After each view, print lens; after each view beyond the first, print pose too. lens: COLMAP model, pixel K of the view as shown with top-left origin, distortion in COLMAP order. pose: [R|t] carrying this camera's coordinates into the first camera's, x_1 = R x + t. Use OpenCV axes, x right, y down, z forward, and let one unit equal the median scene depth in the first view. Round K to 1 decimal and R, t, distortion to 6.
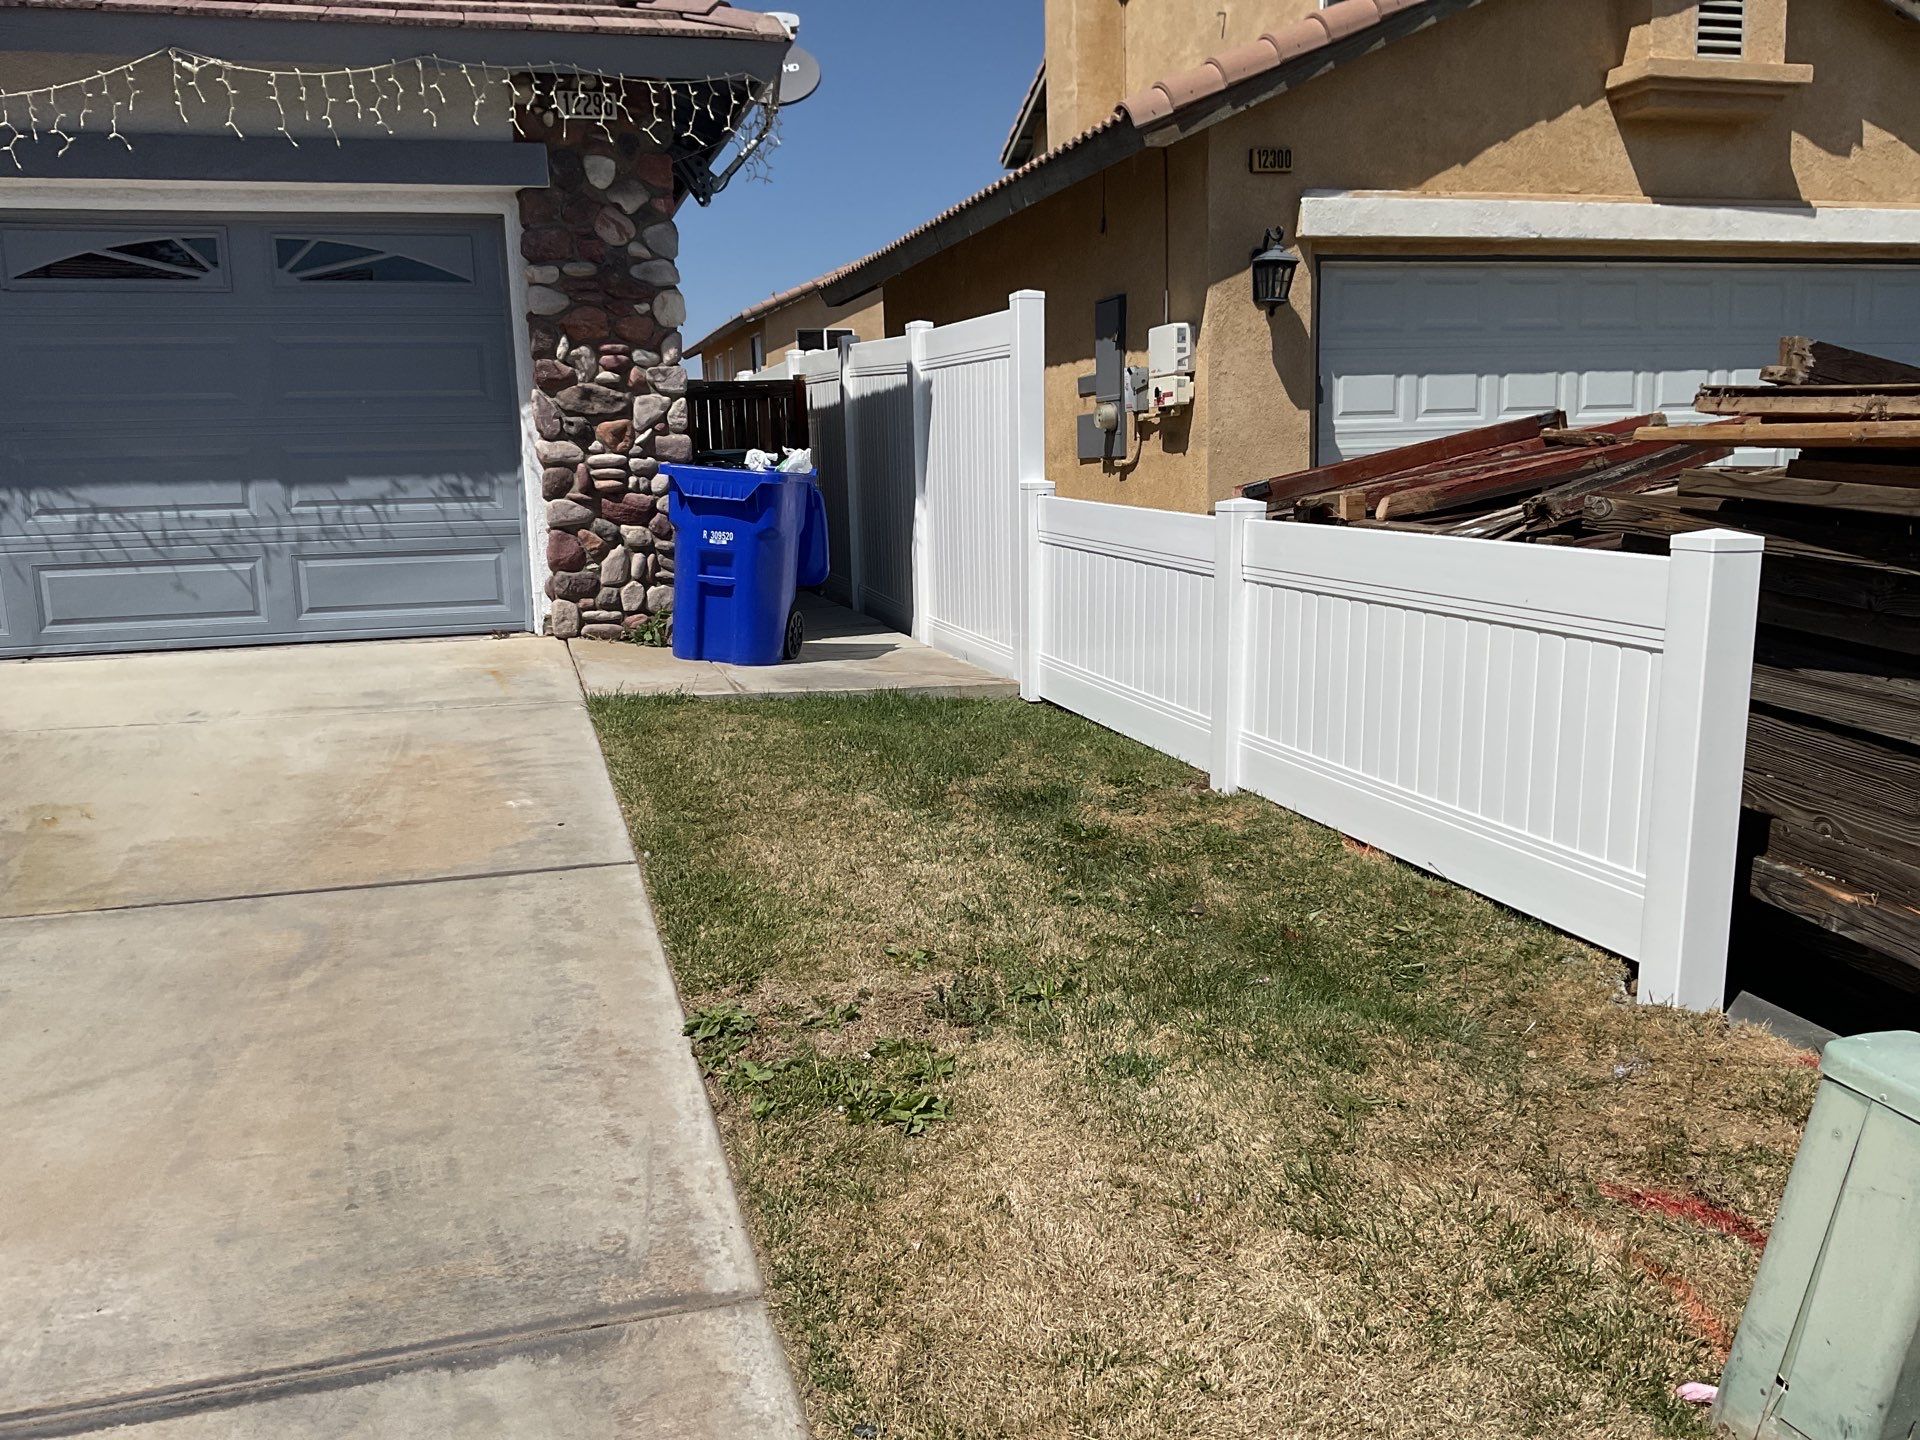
lens RADIAL K [[1567.7, 0, 952.6], [0, 1567.7, 723.0], [0, 0, 1]] dist [0.115180, -0.224718]
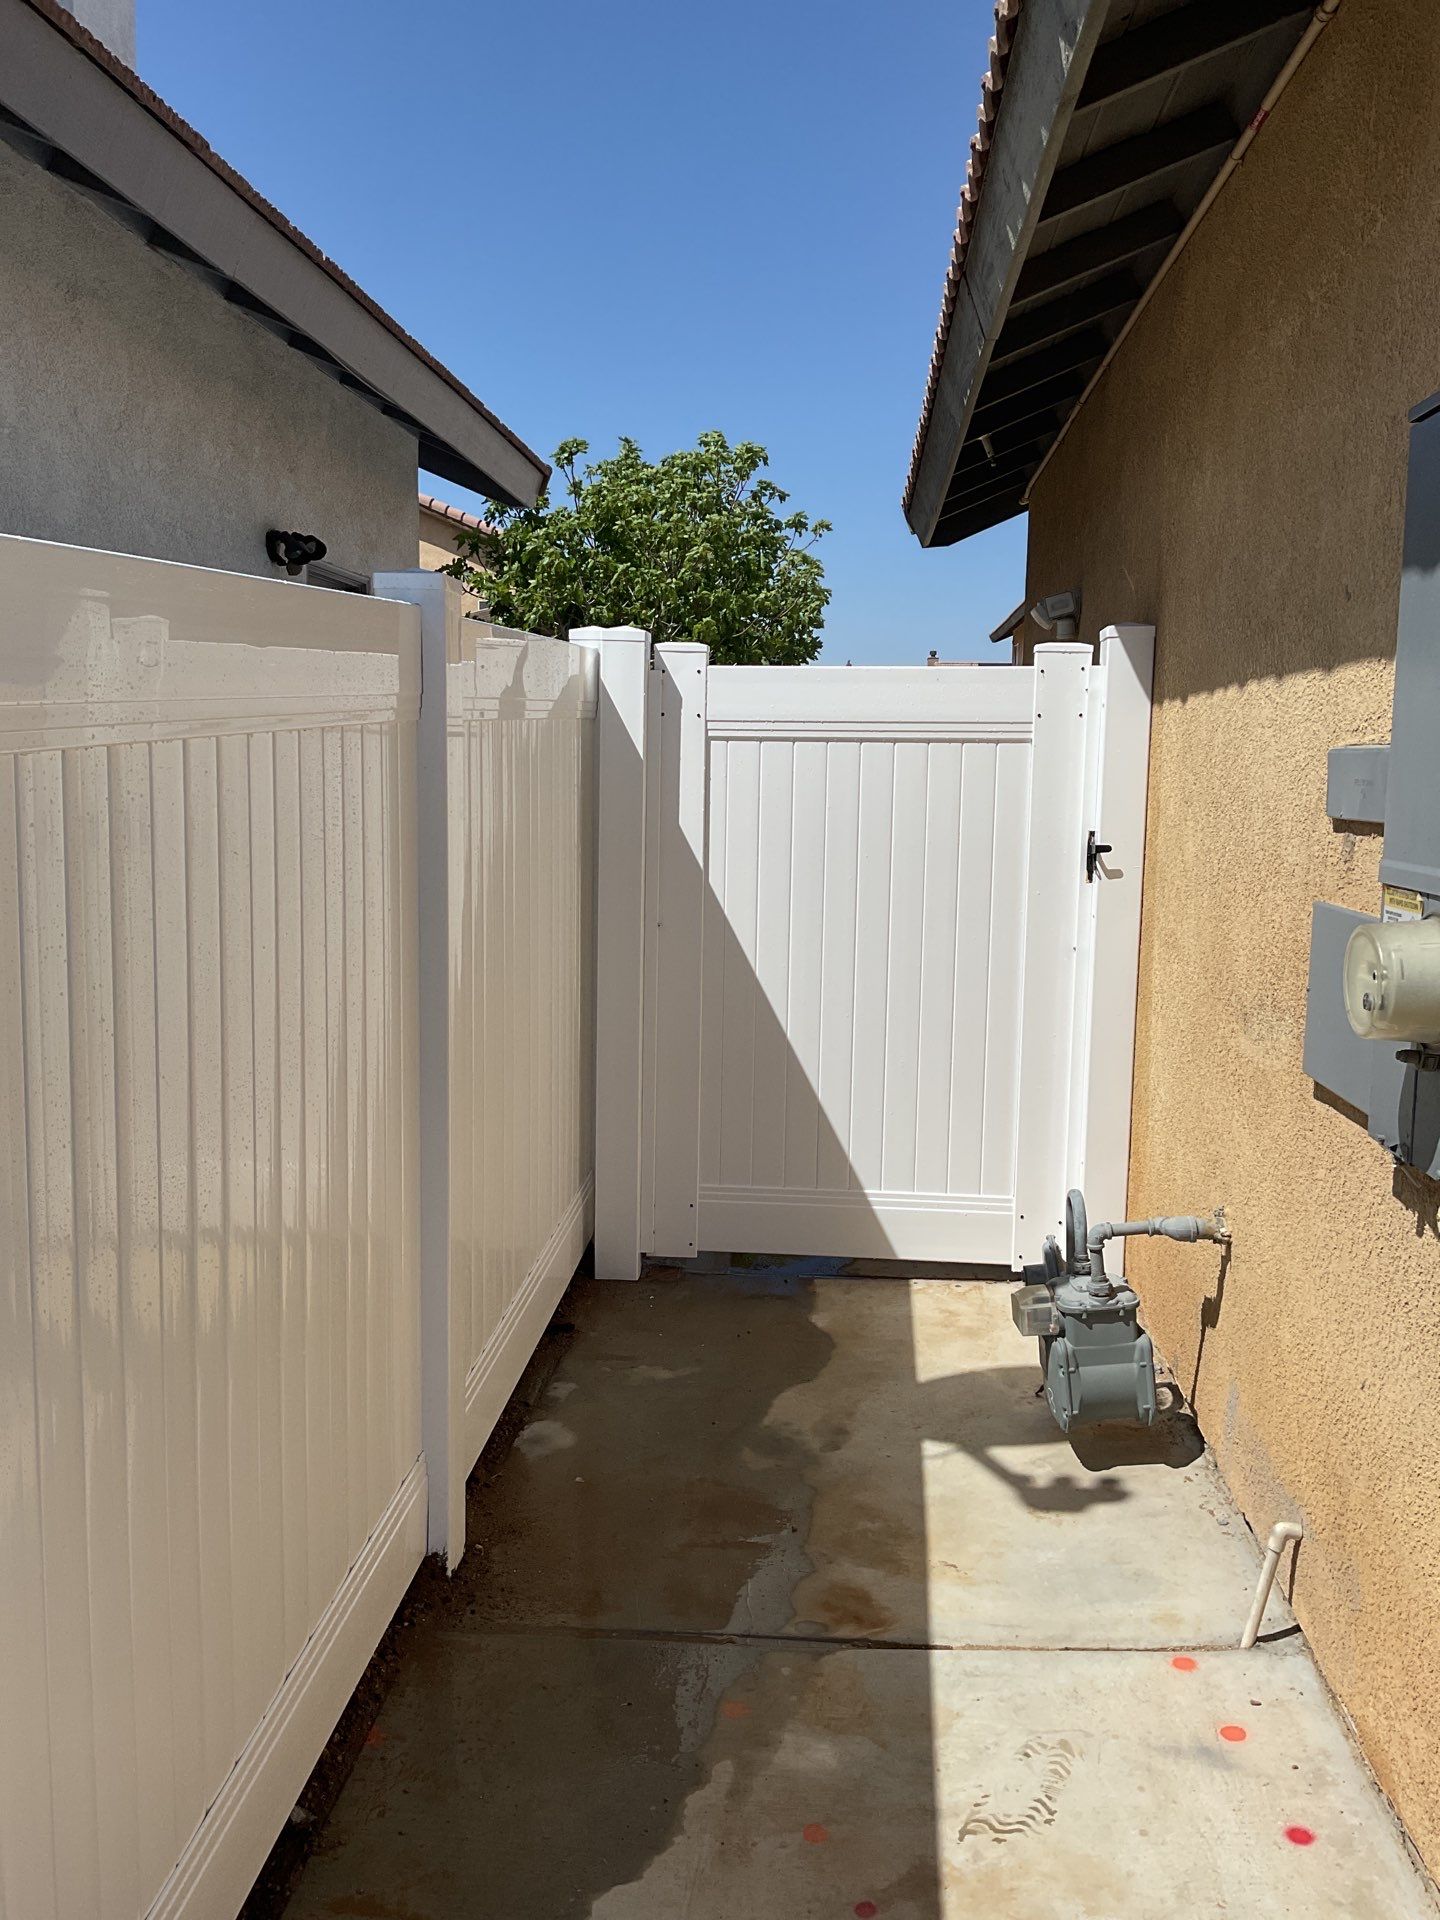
lens RADIAL K [[1567.7, 0, 719.5], [0, 1567.7, 950.8], [0, 0, 1]] dist [0.115180, -0.224718]
pose [[0.927436, 0.086028, -0.363953, 0.112260], [-0.097968, 0.995085, -0.014433, -0.234774], [0.360922, 0.049041, 0.931306, 0.990447]]
